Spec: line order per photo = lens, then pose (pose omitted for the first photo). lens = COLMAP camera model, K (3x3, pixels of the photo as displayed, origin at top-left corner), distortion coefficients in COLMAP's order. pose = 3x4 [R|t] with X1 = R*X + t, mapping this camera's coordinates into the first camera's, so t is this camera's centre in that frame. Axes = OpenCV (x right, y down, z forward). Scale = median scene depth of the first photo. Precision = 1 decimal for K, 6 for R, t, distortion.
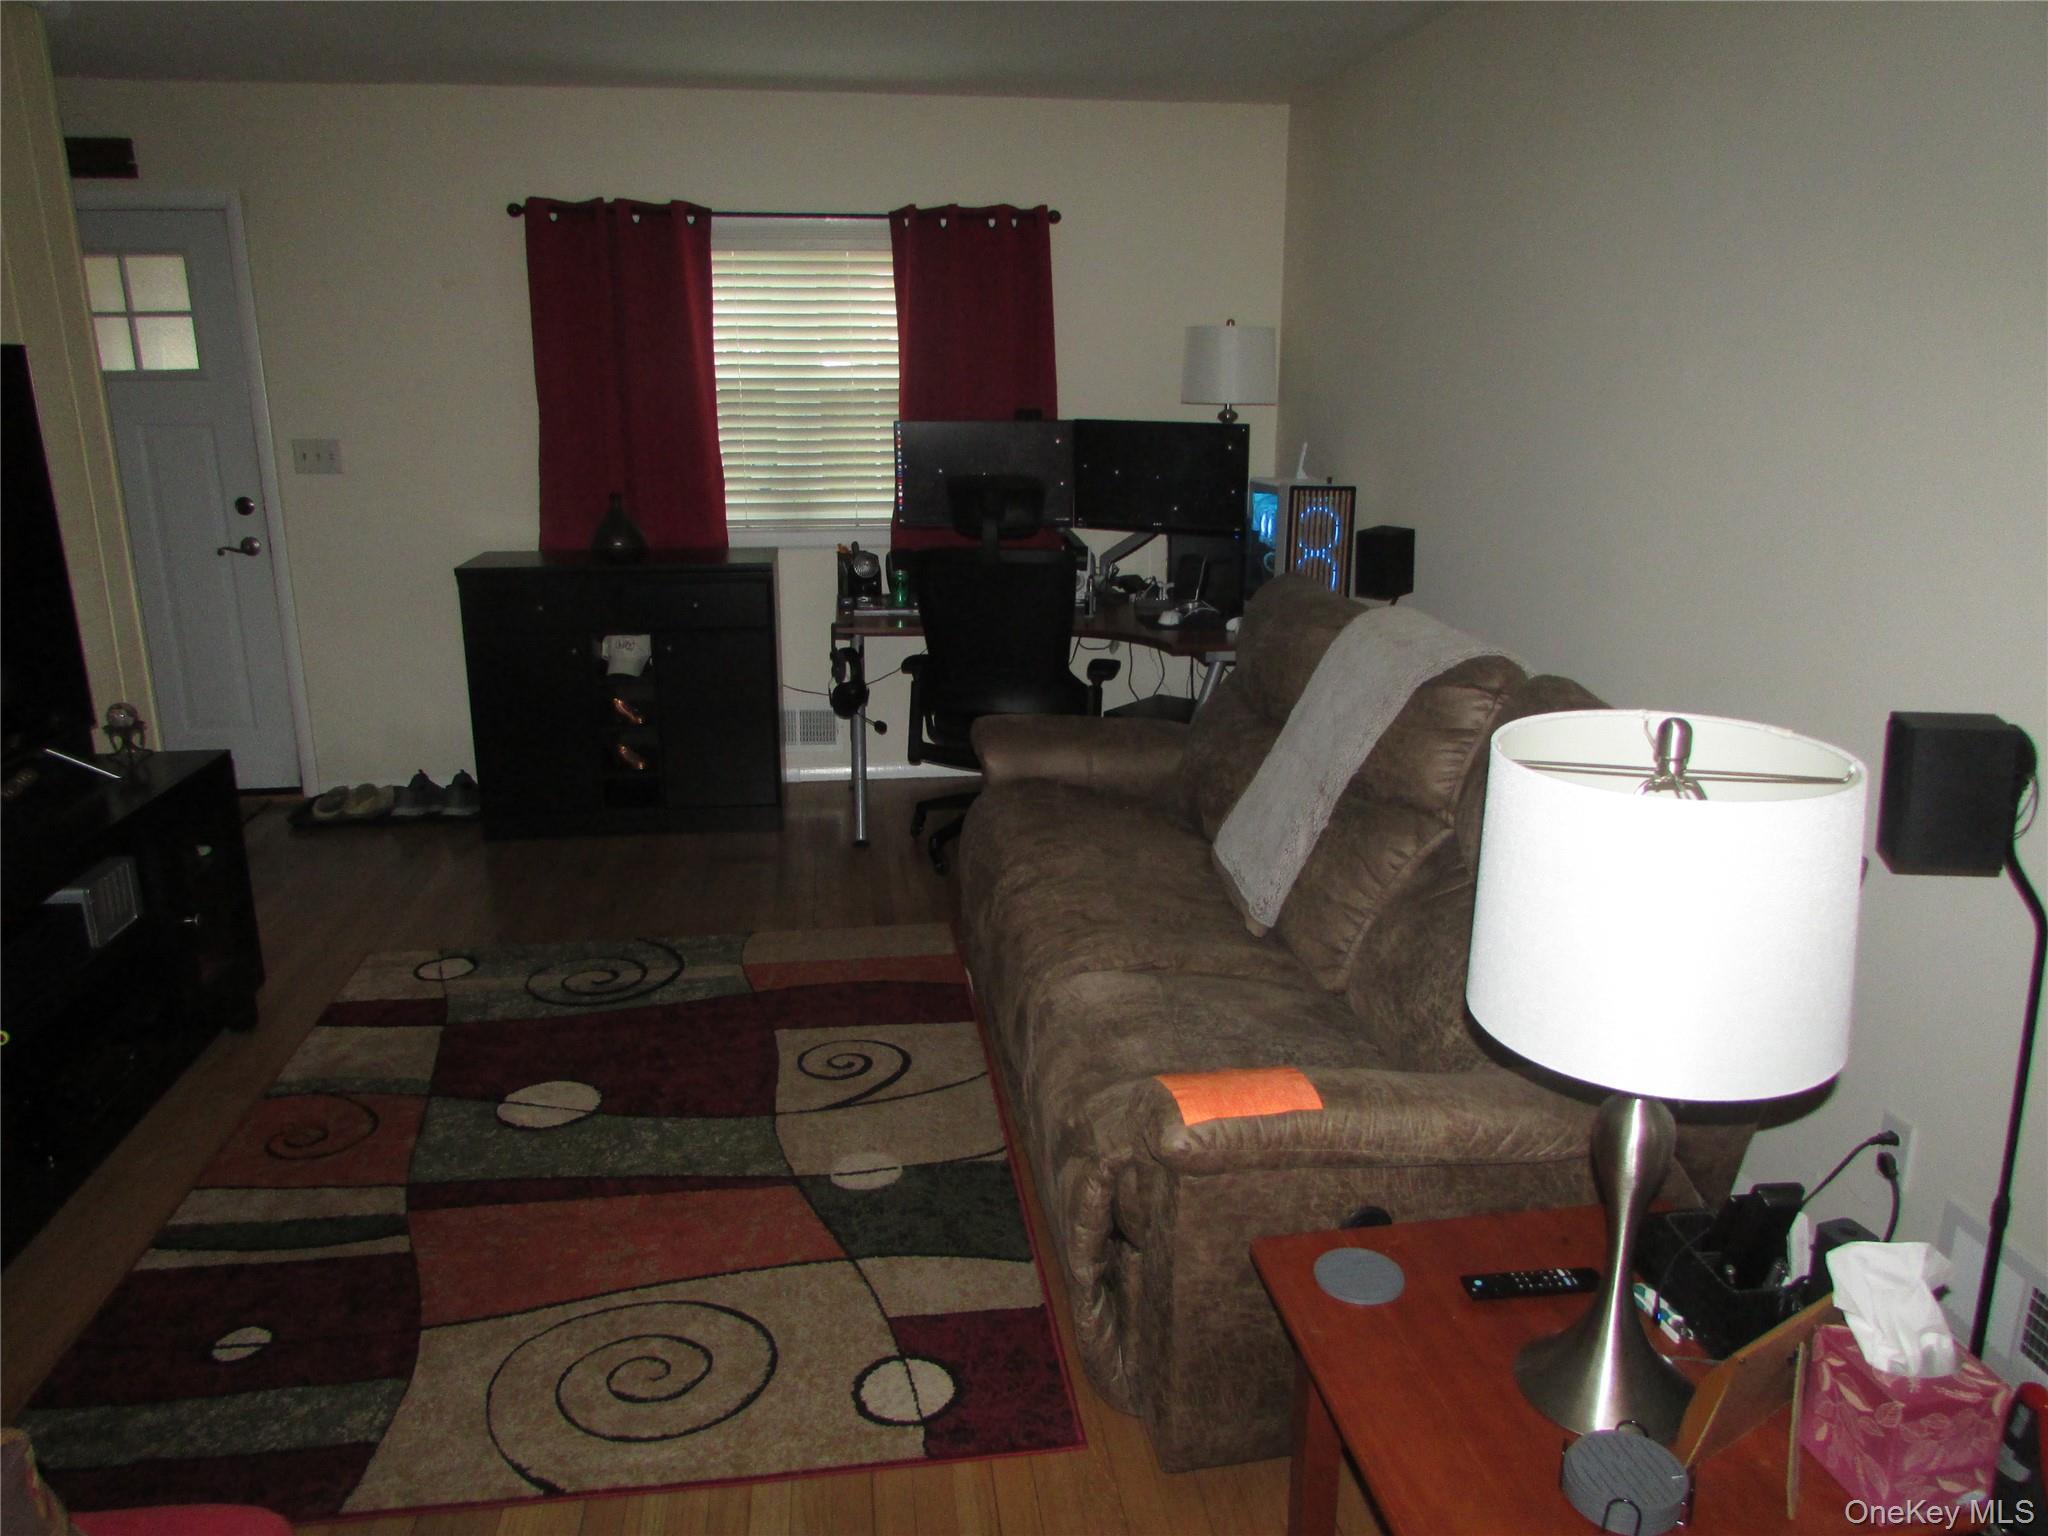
lens RADIAL K [[1485.2, 0, 1024.0], [0, 1485.2, 768.0], [0, 0, 1]] dist [-0.000525, -0.001168]
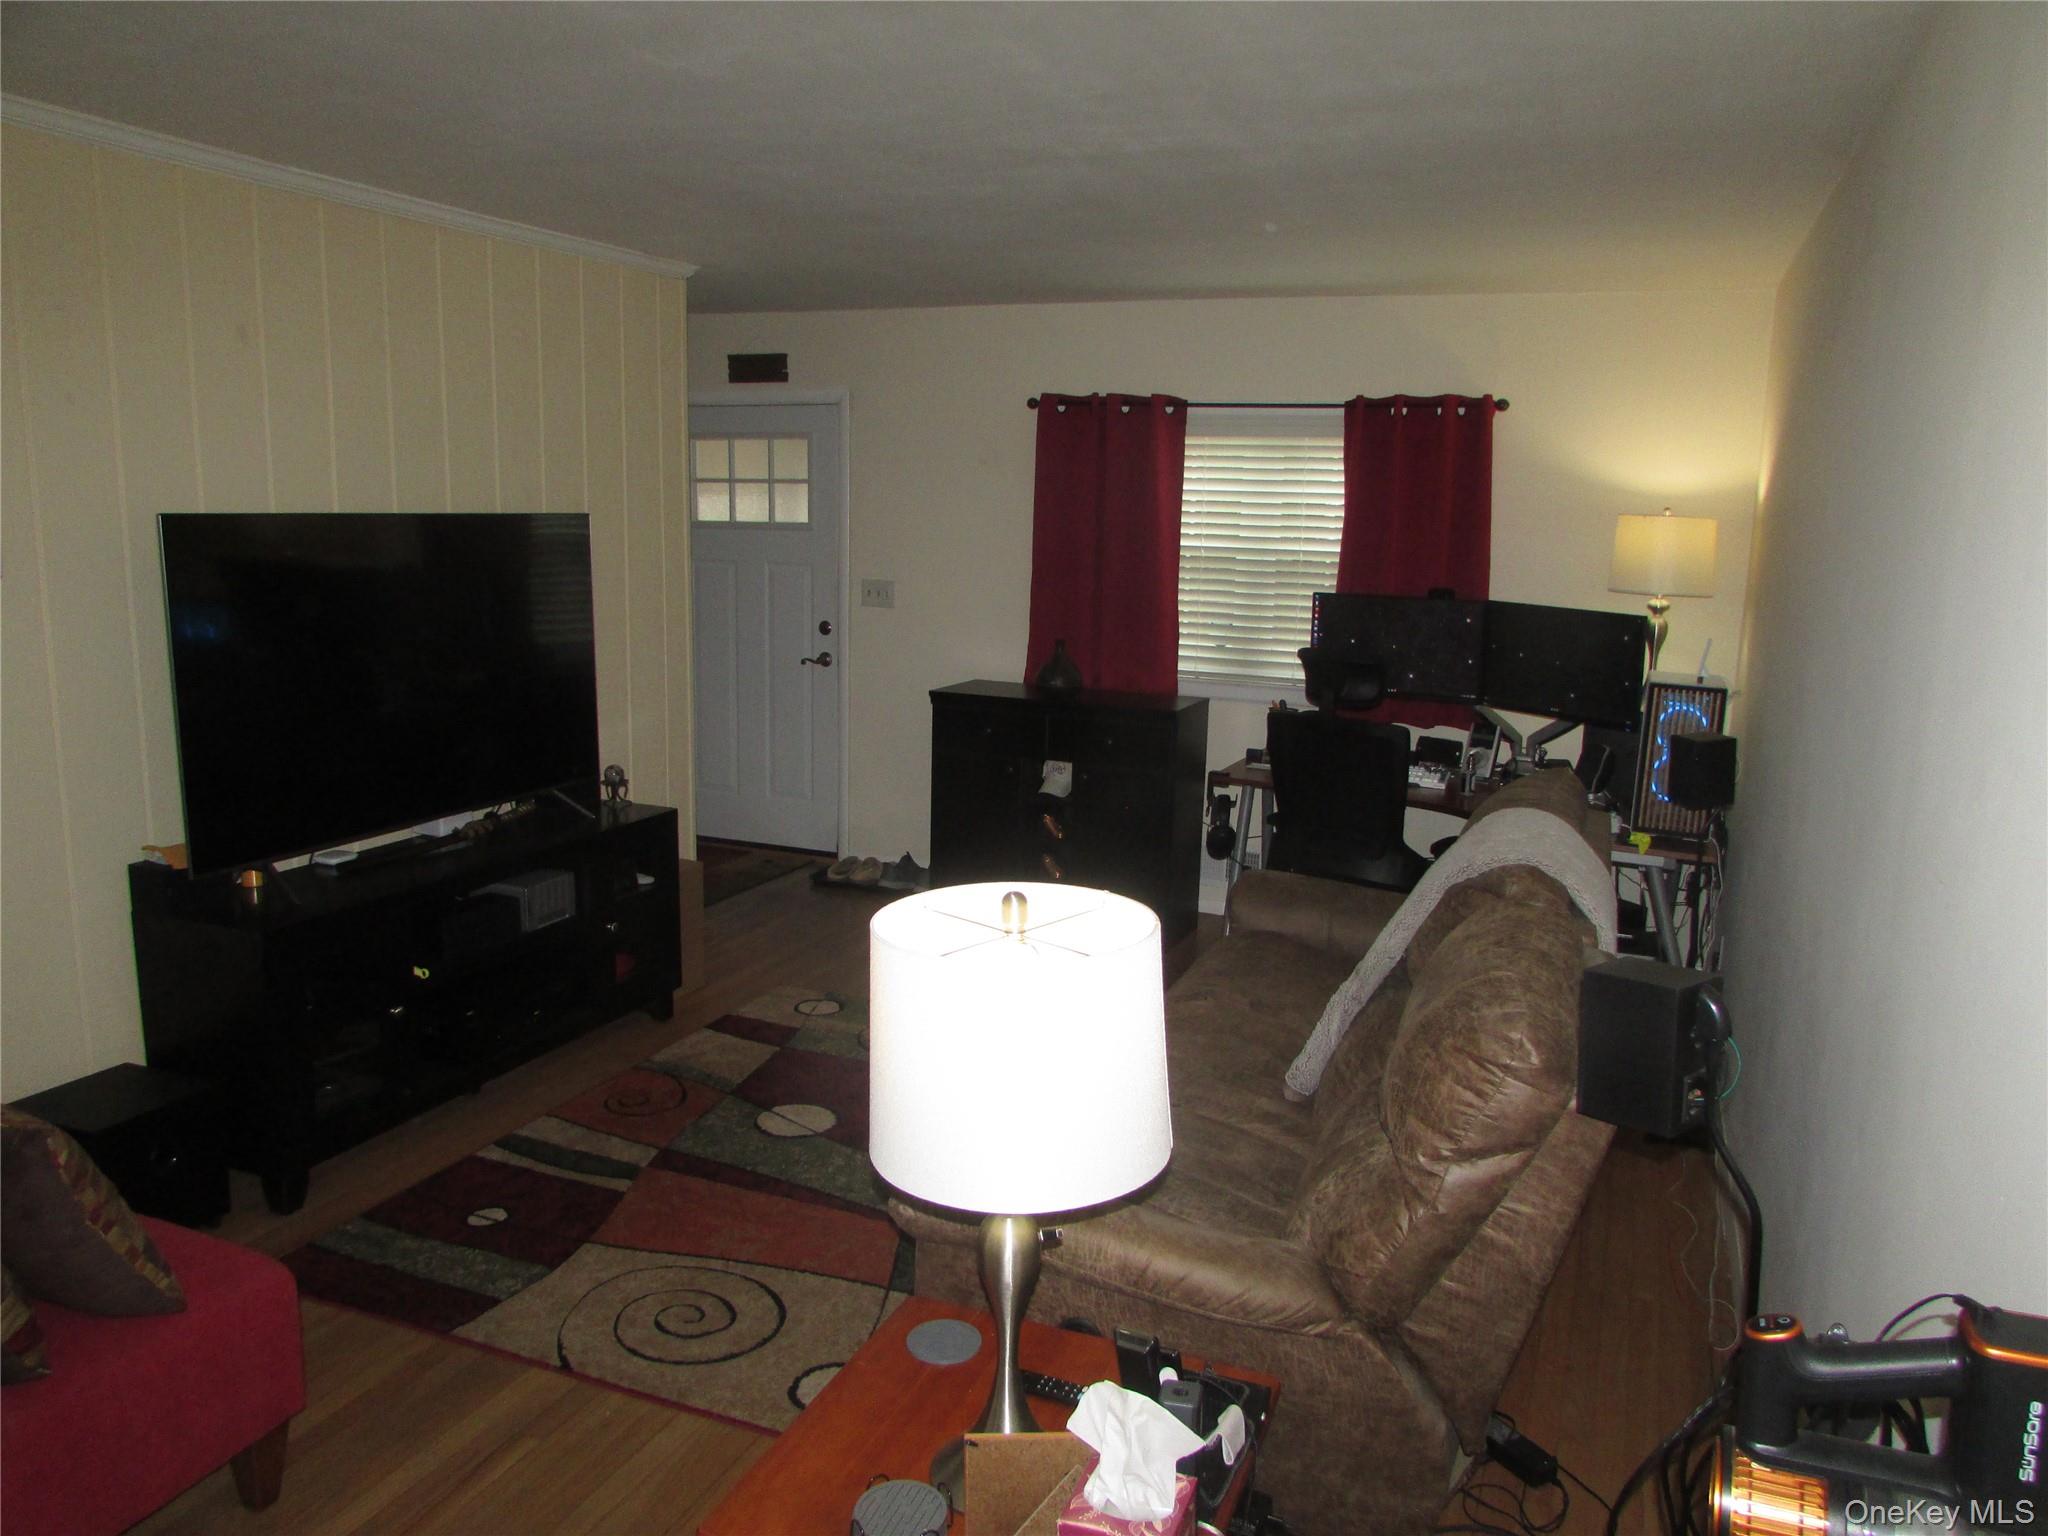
lens RADIAL K [[1485.2, 0, 1024.0], [0, 1485.2, 768.0], [0, 0, 1]] dist [-0.000525, -0.001168]
pose [[0.867176, 0.113418, -0.484914, 0.296632], [-0.158102, 0.986047, -0.052106, -0.021388], [0.472238, 0.121852, 0.873008, -0.022986]]
